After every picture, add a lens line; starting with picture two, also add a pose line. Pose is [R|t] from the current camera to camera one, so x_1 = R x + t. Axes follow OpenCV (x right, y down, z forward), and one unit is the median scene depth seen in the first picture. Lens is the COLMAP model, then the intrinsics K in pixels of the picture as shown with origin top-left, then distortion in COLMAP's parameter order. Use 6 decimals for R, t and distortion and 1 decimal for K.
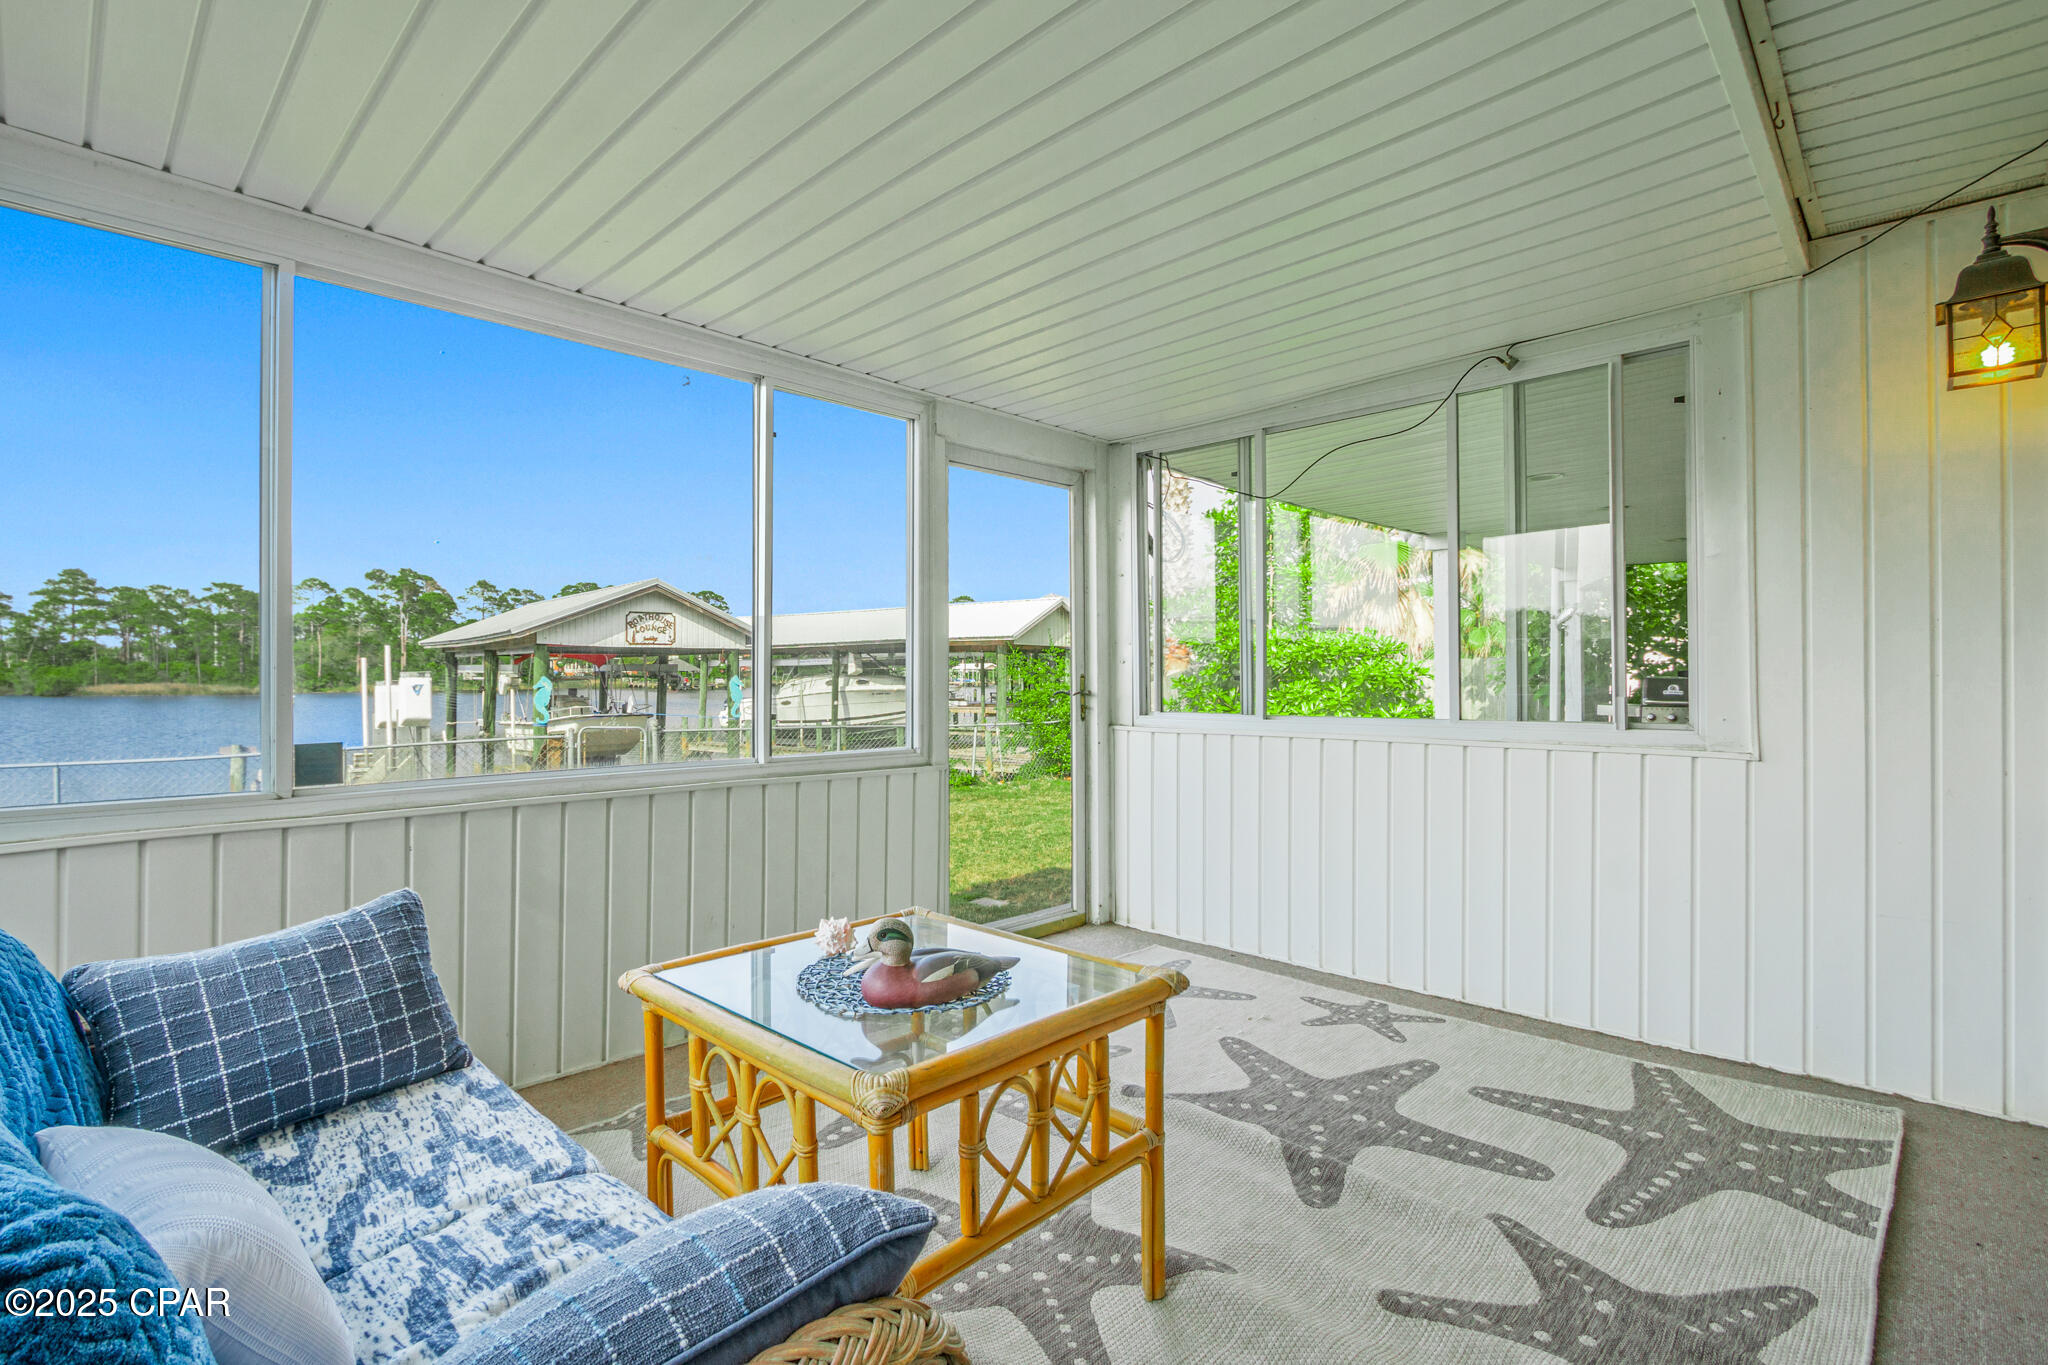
lens RADIAL K [[962.8, 0, 950.8], [0, 962.8, 672.7], [0, 0, 1]] dist [0.001326, 0.000430]
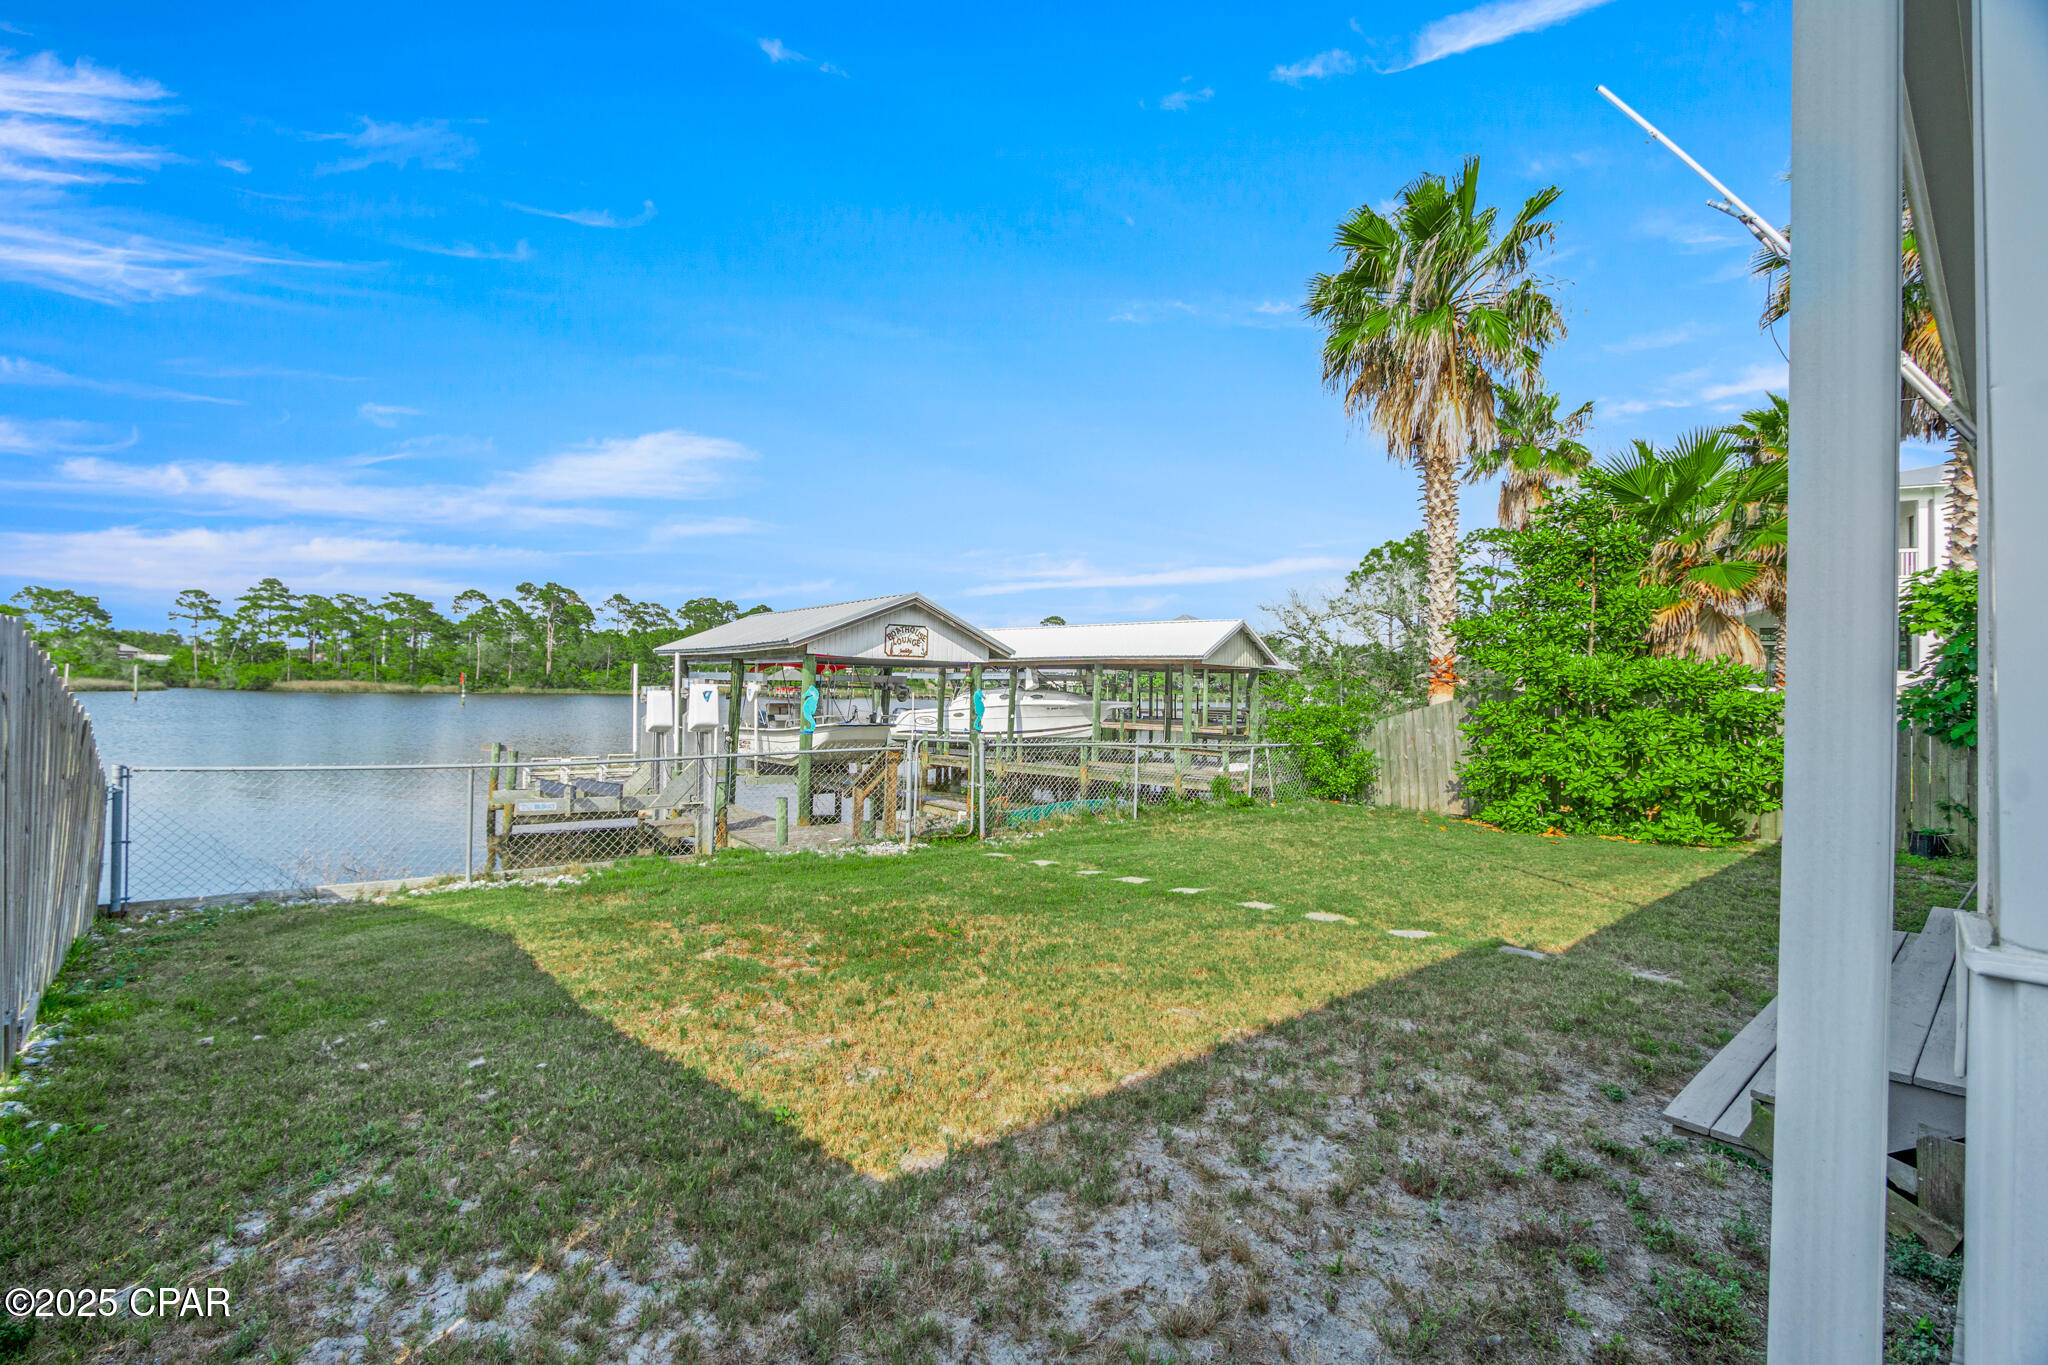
lens RADIAL K [[900.1, 0, 988.5], [0, 900.1, 682.8], [0, 0, 1]] dist [-0.003267, -0.000145]
pose [[0.997892, 0.023341, -0.060558, -0.069282], [-0.023666, 0.999709, -0.004664, 0.000349], [0.060431, 0.006087, 0.998154, 0.021269]]
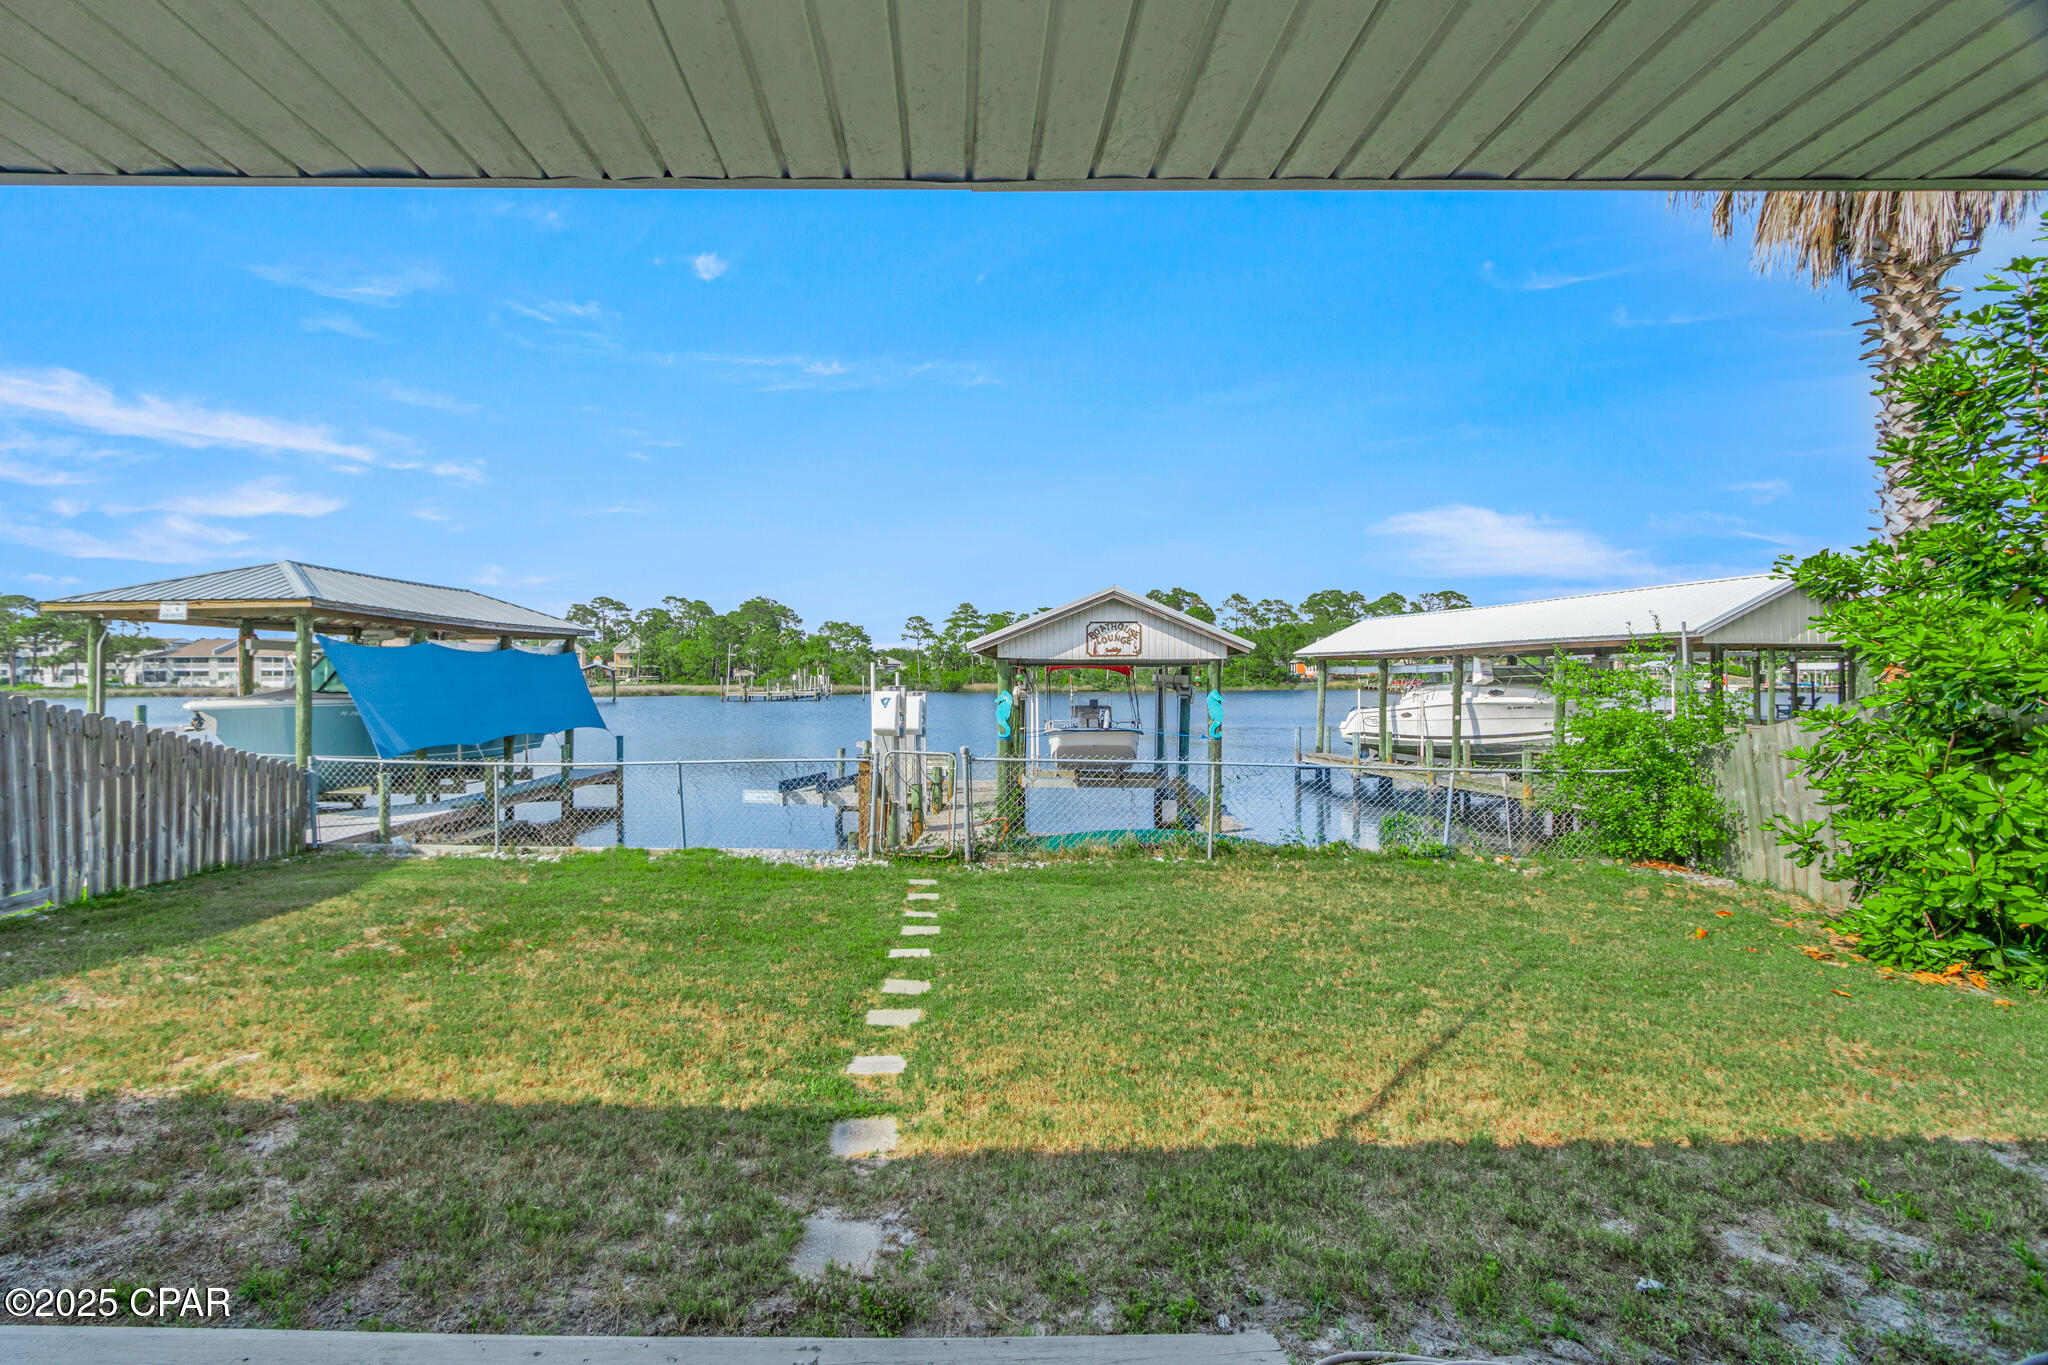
lens RADIAL K [[889.9, 0, 972.7], [0, 889.9, 717.2], [0, 0, 1]] dist [-0.001315, 0.000081]
pose [[0.740760, 0.032100, -0.671003, 0.071224], [0.000164, 0.998849, 0.047965, -0.004840], [0.671770, -0.035641, 0.739902, 0.110617]]
